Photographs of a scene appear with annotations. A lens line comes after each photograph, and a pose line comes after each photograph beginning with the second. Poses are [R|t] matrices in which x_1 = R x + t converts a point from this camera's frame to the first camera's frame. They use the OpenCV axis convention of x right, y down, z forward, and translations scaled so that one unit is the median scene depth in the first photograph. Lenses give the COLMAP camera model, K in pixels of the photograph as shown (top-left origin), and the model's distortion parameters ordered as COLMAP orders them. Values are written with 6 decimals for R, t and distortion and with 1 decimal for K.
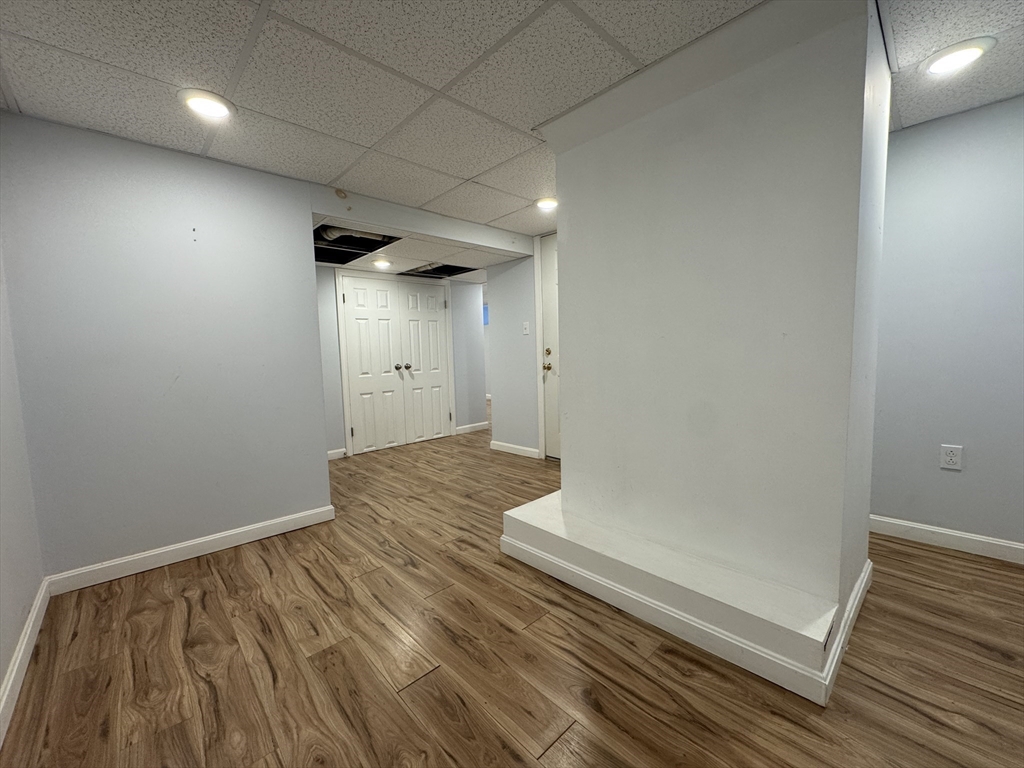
lens RADIAL K [[411.2, 0, 512.0], [0, 411.2, 384.0], [0, 0, 1]] dist [0.000144, 0.000126]
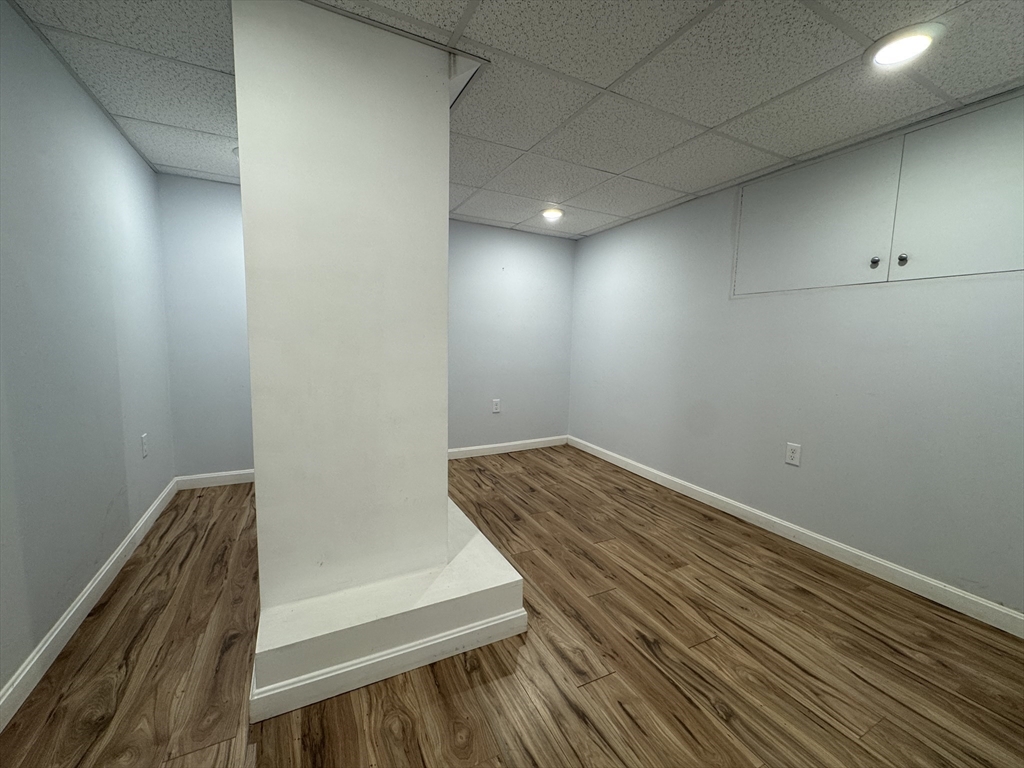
lens RADIAL K [[411.2, 0, 512.0], [0, 411.2, 384.0], [0, 0, 1]] dist [0.000144, 0.000126]
pose [[-0.960474, -0.026778, 0.277078, -0.222018], [0.025757, 0.982544, 0.184241, -0.179203], [-0.277175, 0.184095, -0.943018, 1.861234]]
